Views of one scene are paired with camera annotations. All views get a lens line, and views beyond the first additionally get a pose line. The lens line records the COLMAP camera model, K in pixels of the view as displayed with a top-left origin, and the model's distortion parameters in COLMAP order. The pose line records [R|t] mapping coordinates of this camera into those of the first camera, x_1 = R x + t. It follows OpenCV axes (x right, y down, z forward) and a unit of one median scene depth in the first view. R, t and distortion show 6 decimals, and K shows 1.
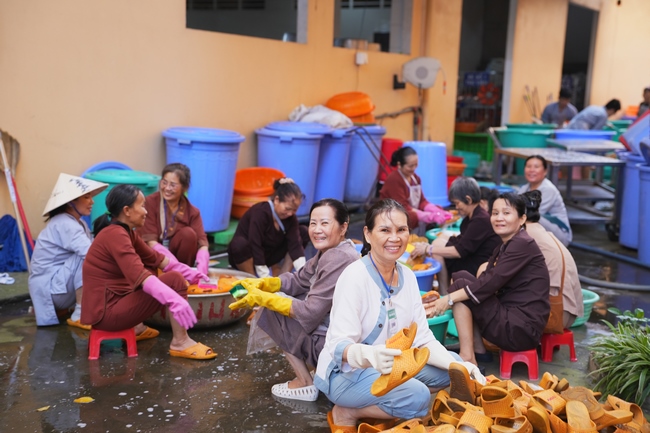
lens RADIAL K [[991.8, 0, 325.0], [0, 991.8, 217.6], [0, 0, 1]] dist [0.209616, 0.000000]
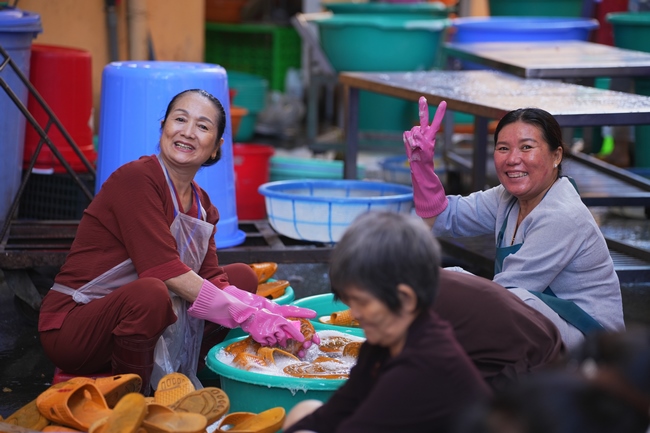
lens RADIAL K [[1935.6, 0, 325.0], [0, 1935.6, 217.1], [0, 0, 1]] dist [0.957011, 0.000000]
pose [[0.974588, -0.036202, 0.221061, -0.001128], [0.031331, 0.999184, 0.025501, -0.036961], [-0.221804, -0.017927, 0.974926, 0.300058]]
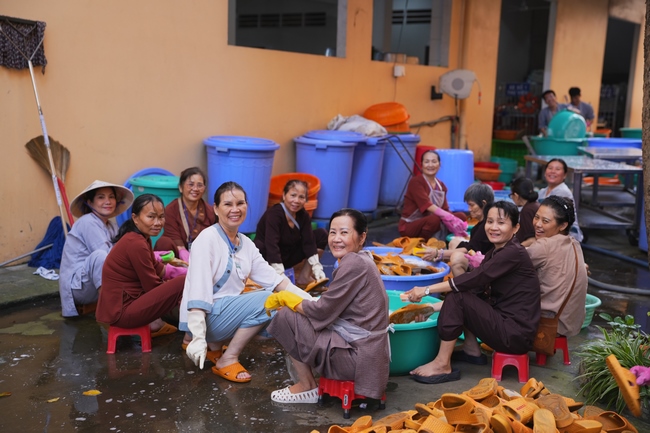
lens RADIAL K [[904.9, 0, 324.8], [0, 904.9, 213.5], [0, 0, 1]] dist [0.140285, 0.000000]
pose [[0.996265, 0.008550, -0.085922, 0.050825], [-0.008659, 0.999962, -0.000895, -0.006358], [0.085912, 0.001636, 0.996301, 0.027027]]
